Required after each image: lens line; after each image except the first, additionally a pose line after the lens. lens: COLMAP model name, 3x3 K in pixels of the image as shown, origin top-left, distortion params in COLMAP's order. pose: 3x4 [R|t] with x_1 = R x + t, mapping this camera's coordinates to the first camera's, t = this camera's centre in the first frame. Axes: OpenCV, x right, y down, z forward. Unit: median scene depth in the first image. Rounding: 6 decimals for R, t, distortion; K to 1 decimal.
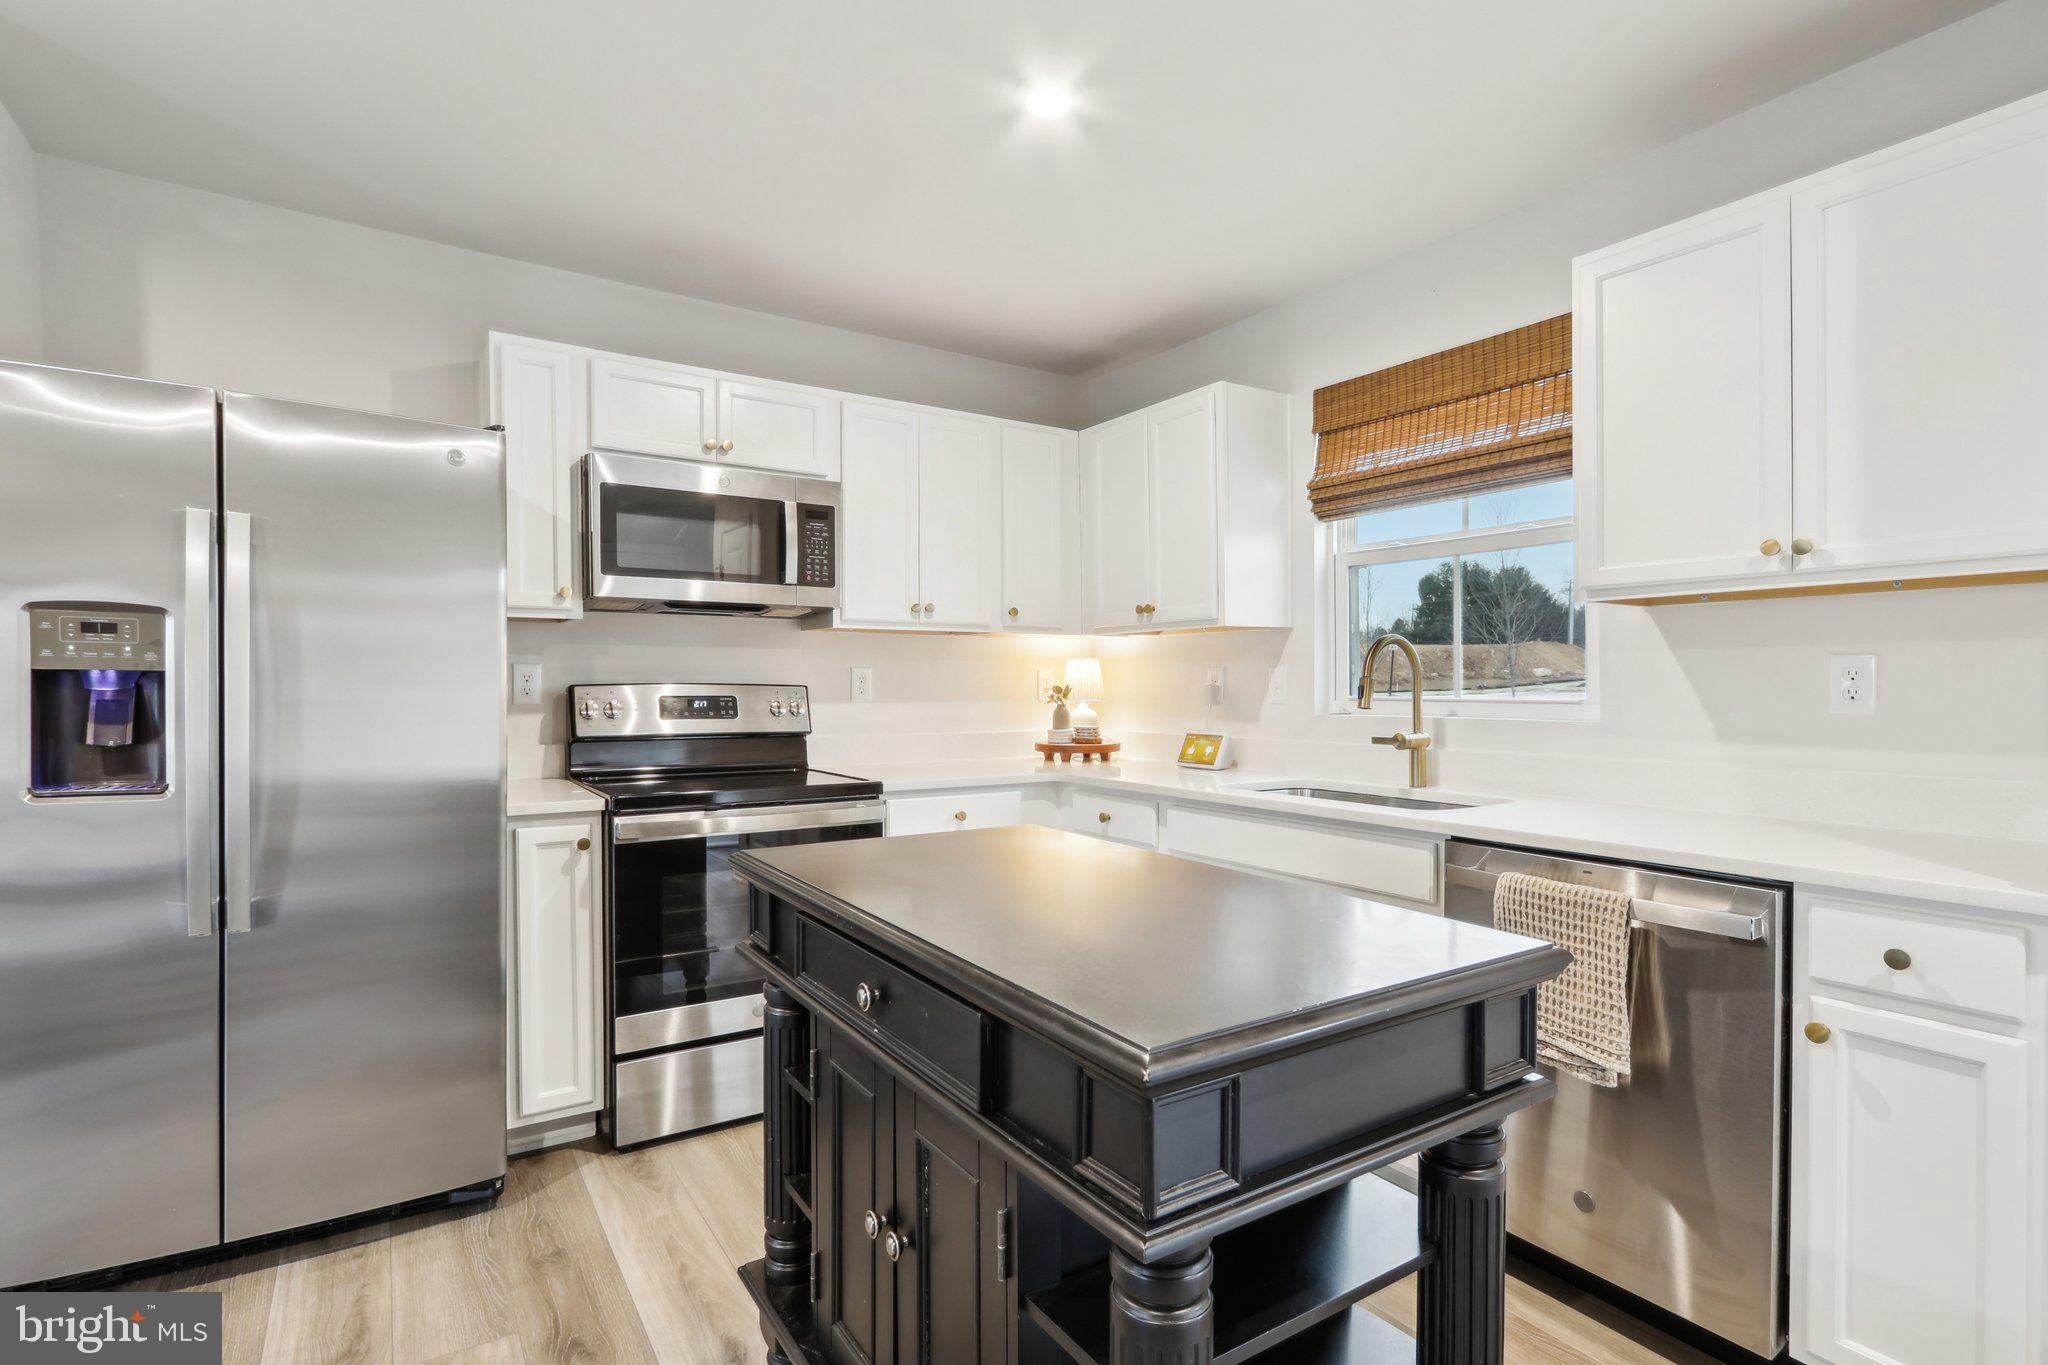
lens RADIAL K [[991.3, 0, 1011.0], [0, 991.3, 710.8], [0, 0, 1]] dist [-0.015896, 0.004065]
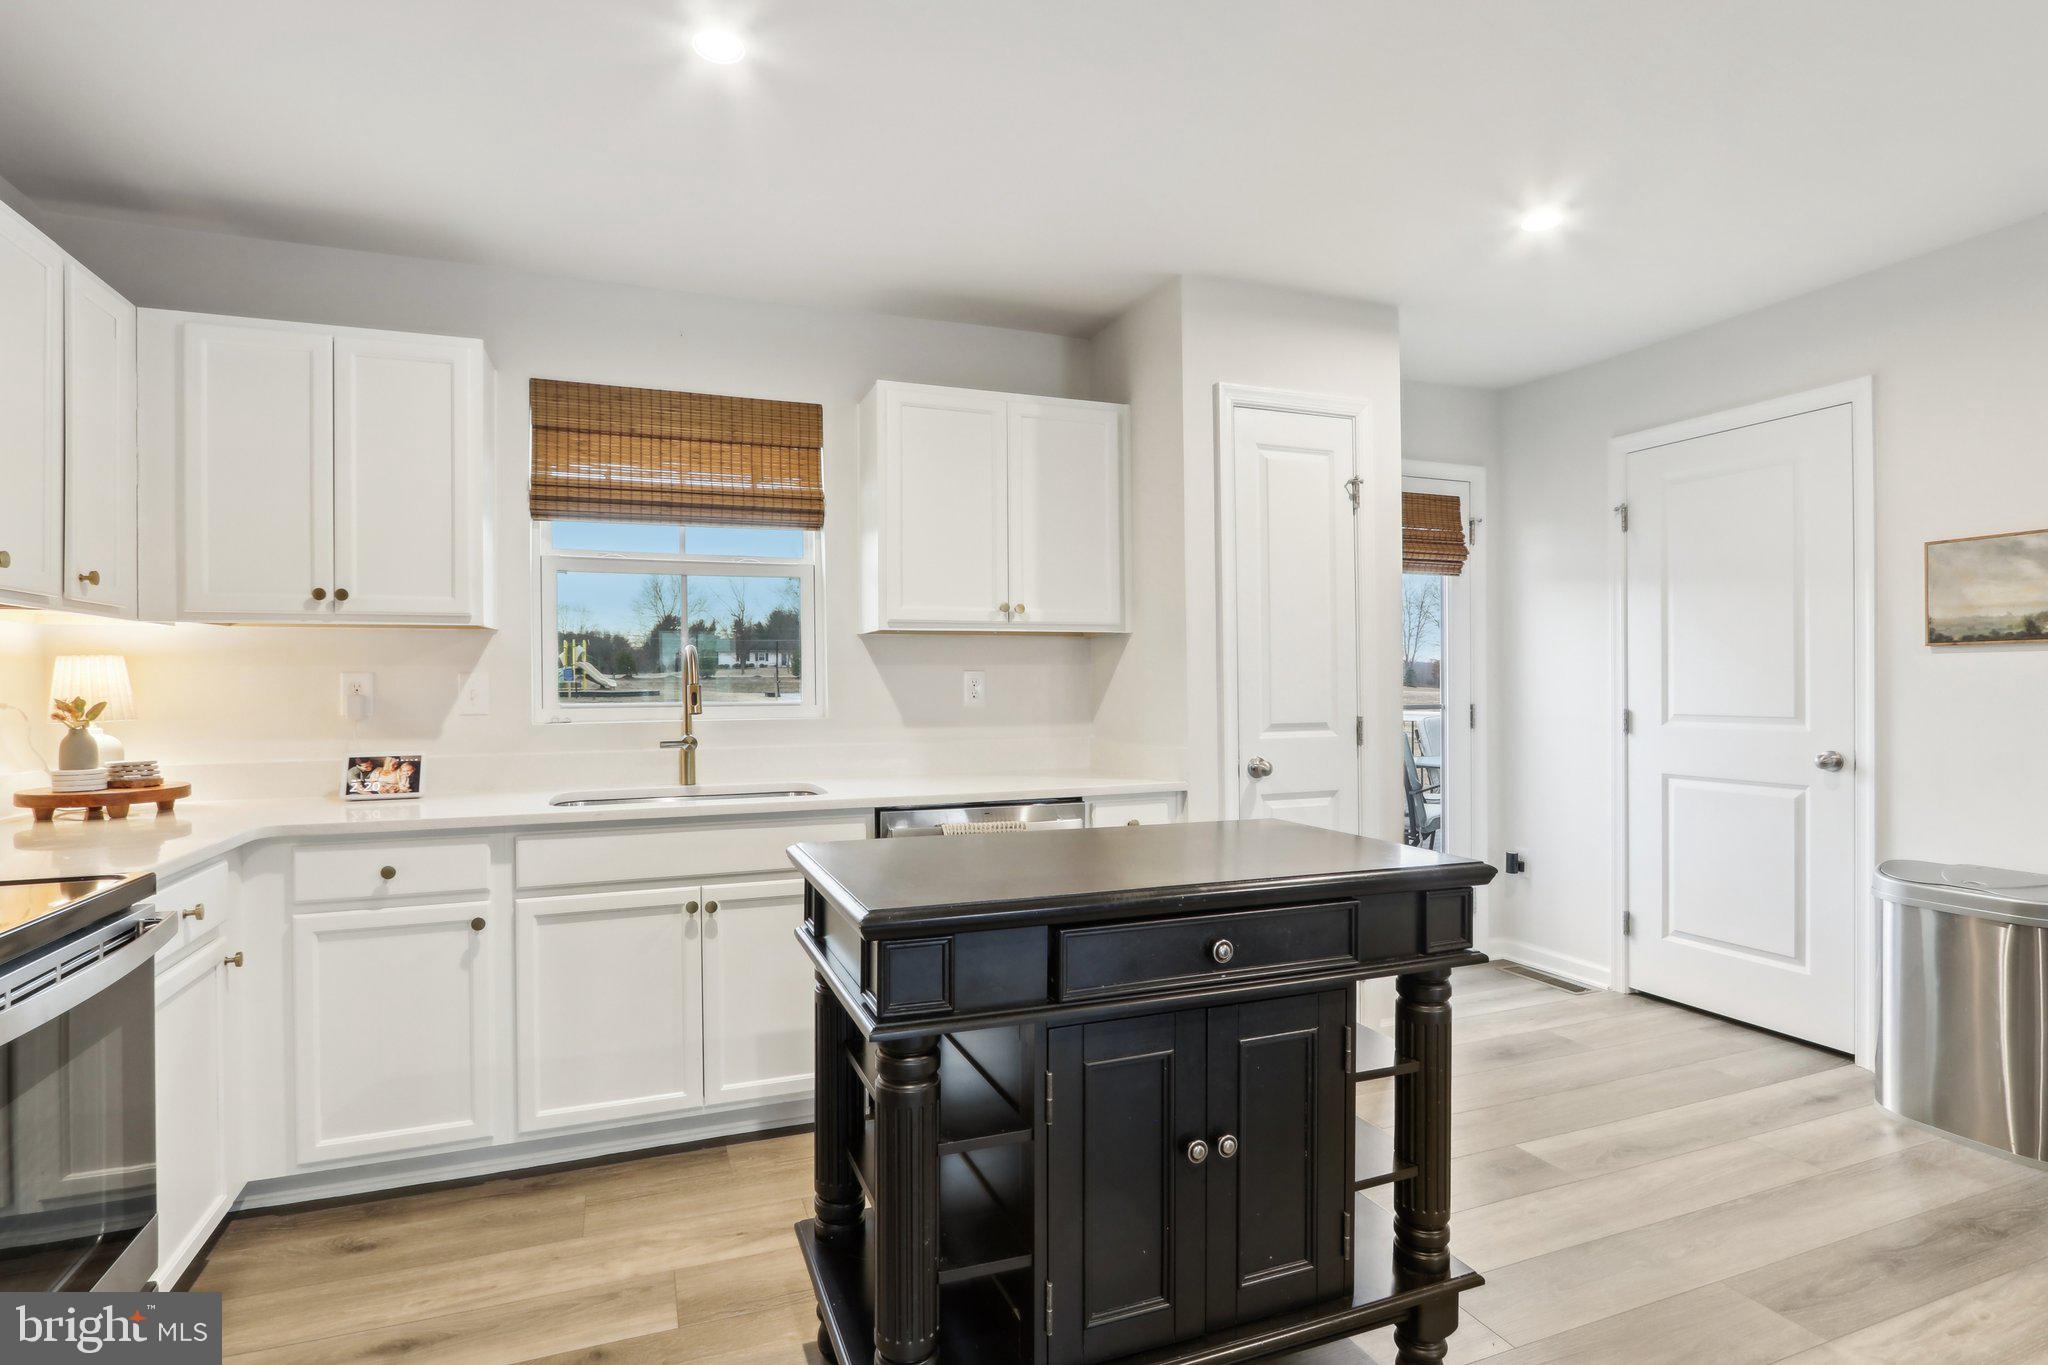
lens RADIAL K [[991.3, 0, 991.7], [0, 991.3, 687.2], [0, 0, 1]] dist [-0.015896, 0.004065]
pose [[0.194015, -0.006432, 0.980977, -0.604751], [0.031719, 0.999497, 0.000280, -0.020709], [-0.980486, 0.031061, 0.194121, 0.461365]]
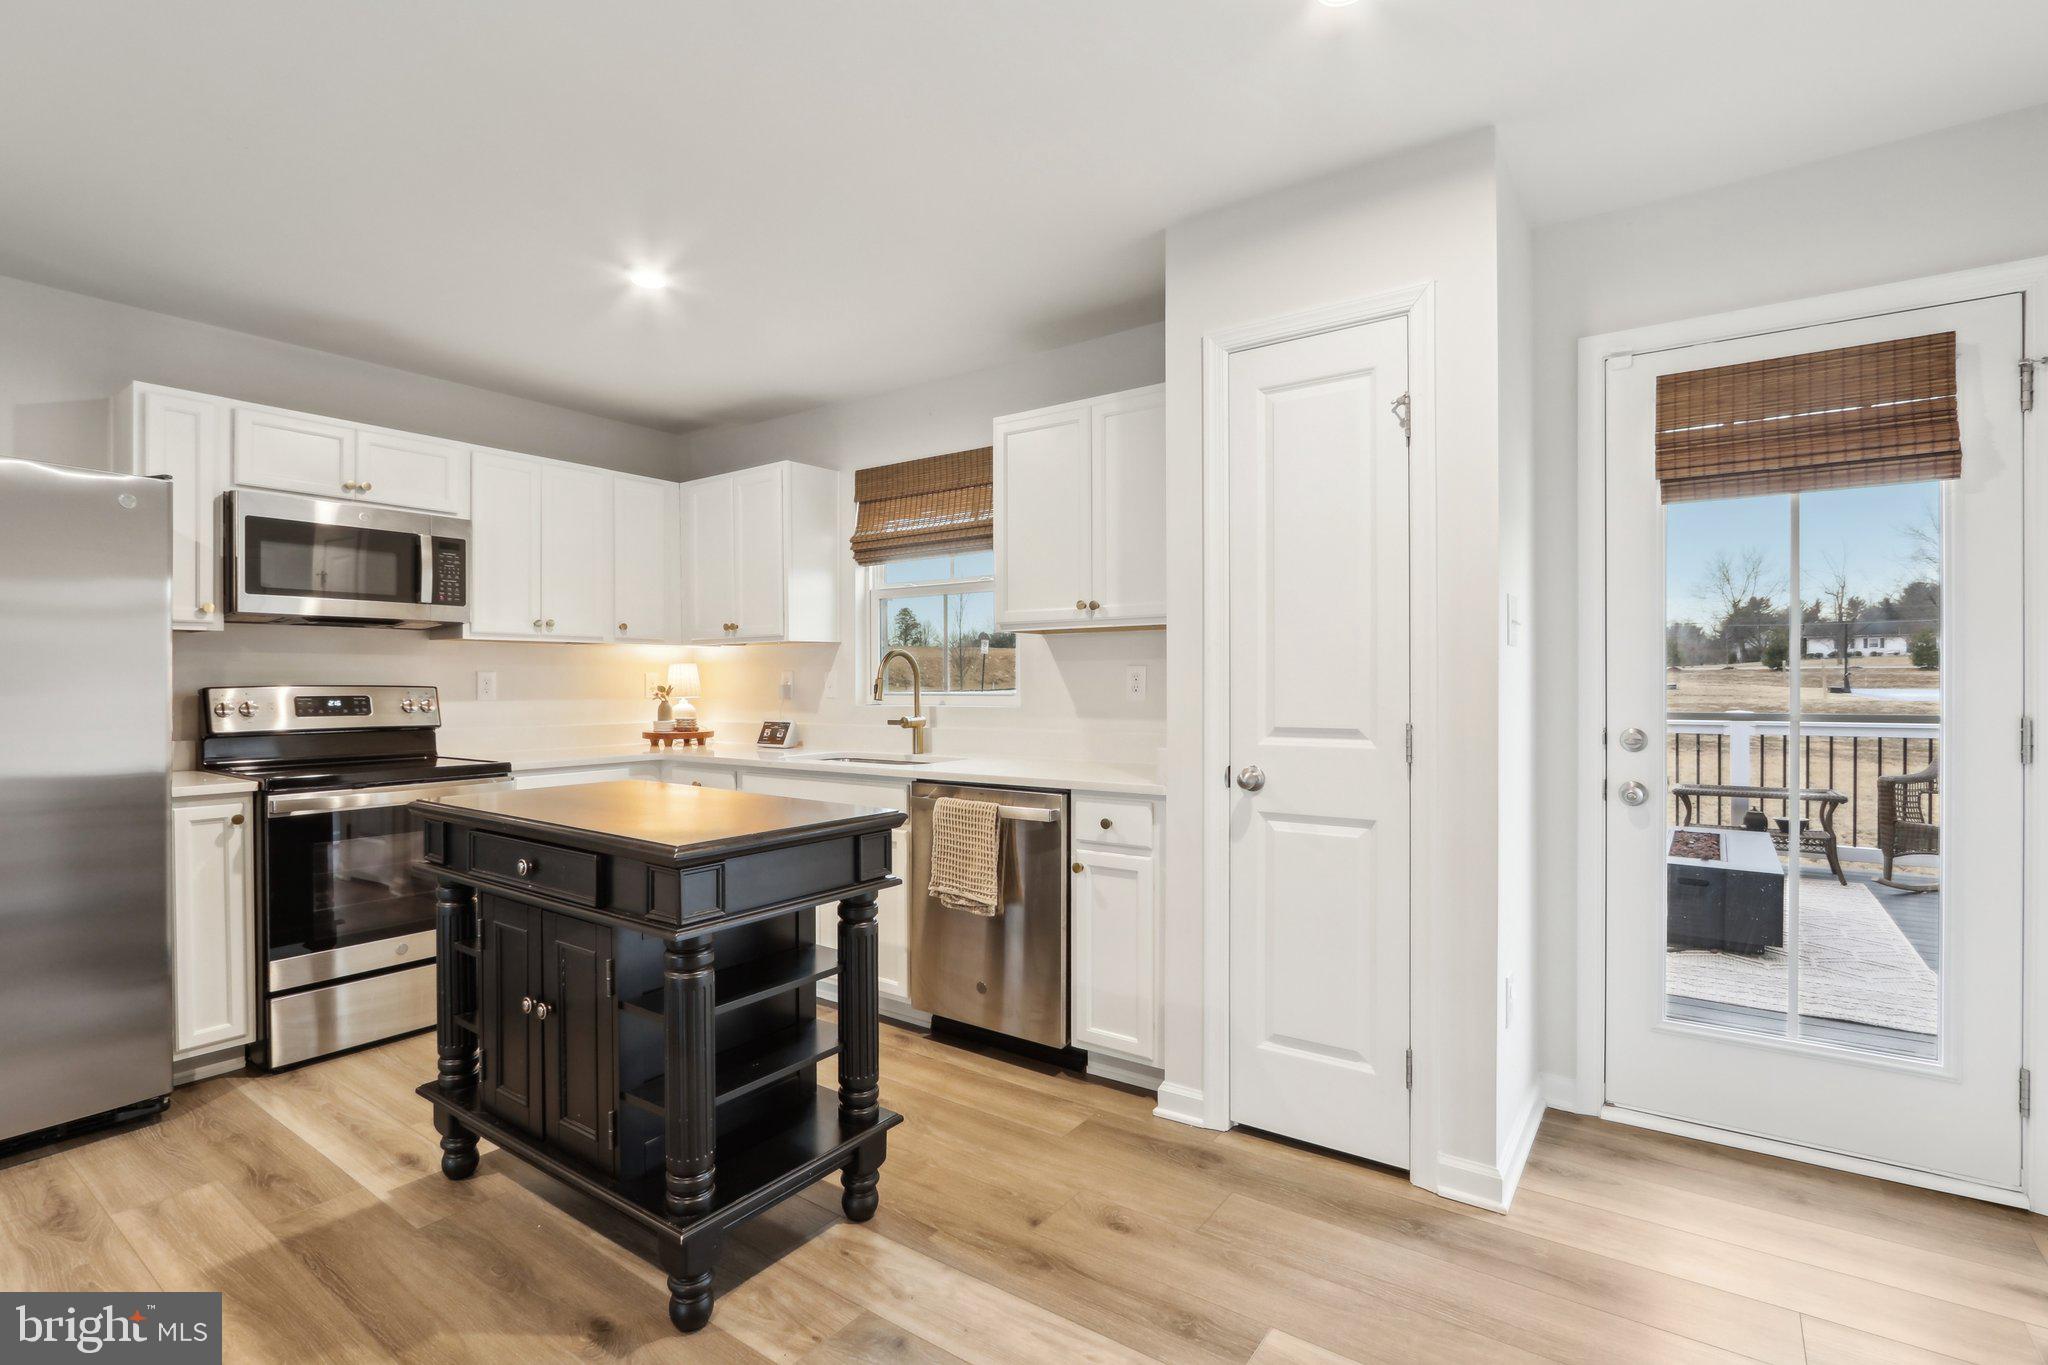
lens RADIAL K [[991.3, 0, 1014.4], [0, 991.3, 676.9], [0, 0, 1]] dist [-0.015896, 0.004065]
pose [[0.930823, -0.003048, 0.365457, 0.008769], [0.014637, 0.999474, -0.028945, 0.007822], [-0.365176, 0.032292, 0.930378, -0.410373]]
